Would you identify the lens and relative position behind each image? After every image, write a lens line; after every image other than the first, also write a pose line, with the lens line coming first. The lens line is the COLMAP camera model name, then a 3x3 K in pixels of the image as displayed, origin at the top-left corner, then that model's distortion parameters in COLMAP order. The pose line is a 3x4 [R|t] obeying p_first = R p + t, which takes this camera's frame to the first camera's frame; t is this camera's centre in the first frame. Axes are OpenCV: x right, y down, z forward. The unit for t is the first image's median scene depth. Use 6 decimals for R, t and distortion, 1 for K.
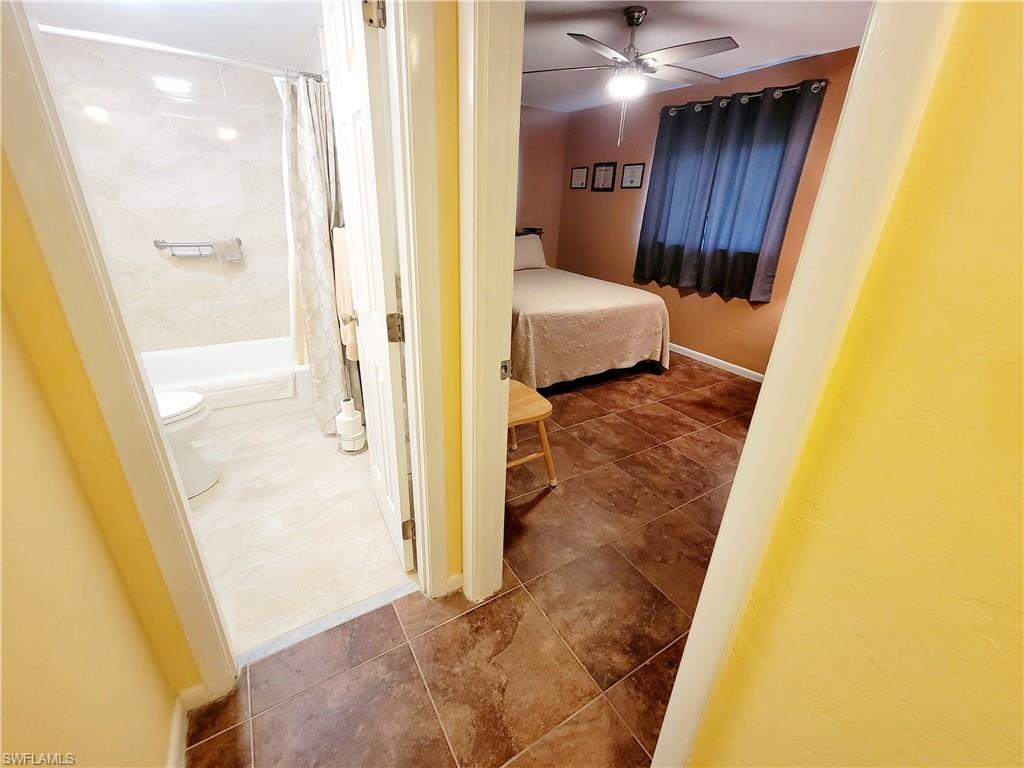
lens RADIAL K [[421.3, 0, 512.0], [0, 421.3, 384.0], [0, 0, 1]] dist [-0.002939, -0.000157]
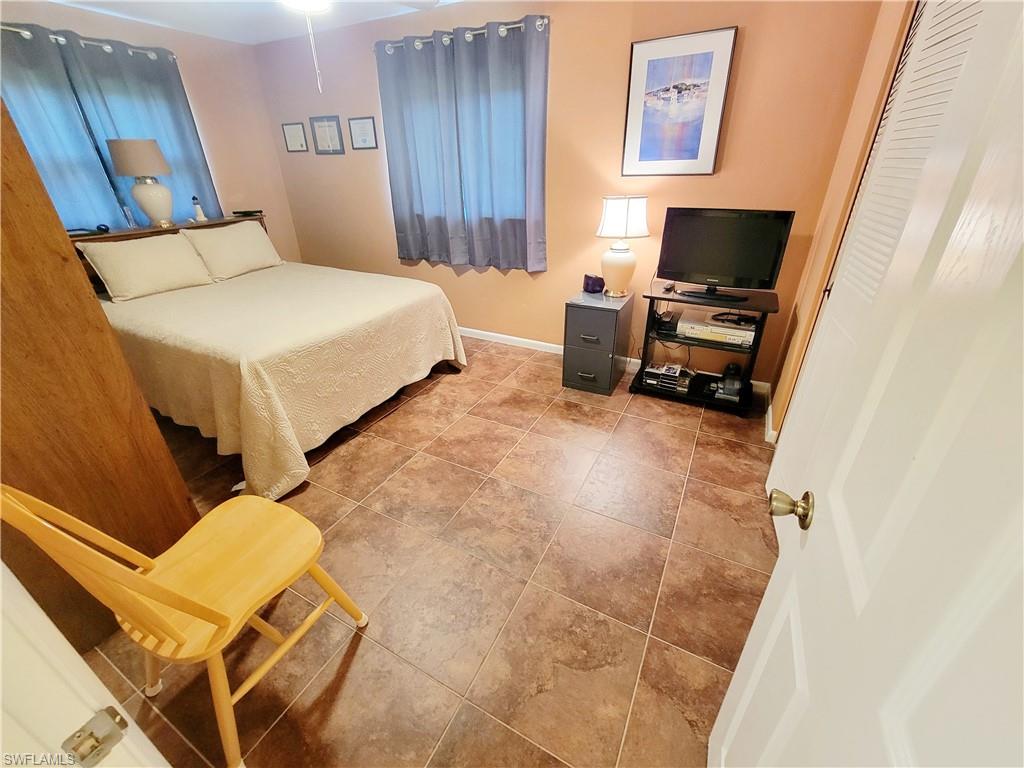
lens RADIAL K [[421.3, 0, 512.0], [0, 421.3, 384.0], [0, 0, 1]] dist [-0.002939, -0.000157]
pose [[0.863251, -0.277650, 0.421555, 0.079030], [0.240997, 0.960504, 0.139111, -0.101815], [-0.443529, -0.018494, 0.896069, 0.189753]]
